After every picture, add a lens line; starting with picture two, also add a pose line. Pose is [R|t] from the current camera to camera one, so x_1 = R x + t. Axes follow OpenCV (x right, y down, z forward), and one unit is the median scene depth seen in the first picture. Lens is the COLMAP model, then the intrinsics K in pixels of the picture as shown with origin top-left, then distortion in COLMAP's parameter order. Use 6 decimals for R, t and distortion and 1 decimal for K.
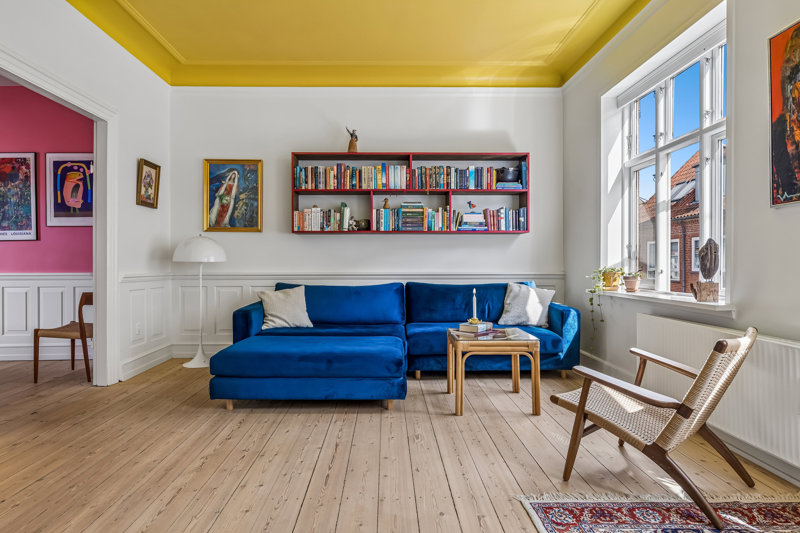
lens RADIAL K [[473.5, 0, 394.2], [0, 473.5, 266.6], [0, 0, 1]] dist [-0.001768, -0.000381]
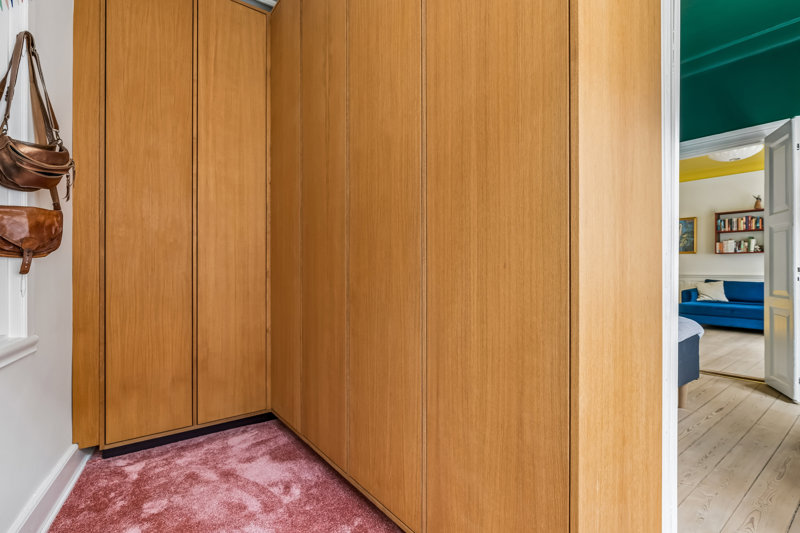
lens RADIAL K [[382.6, 0, 402.9], [0, 382.6, 266.6], [0, 0, 1]] dist [0.003197, -0.002226]
pose [[0.609592, -0.002473, -0.792711, 0.251963], [-0.003235, 0.999979, -0.005607, -0.005436], [0.792709, 0.005982, 0.609571, -0.989216]]
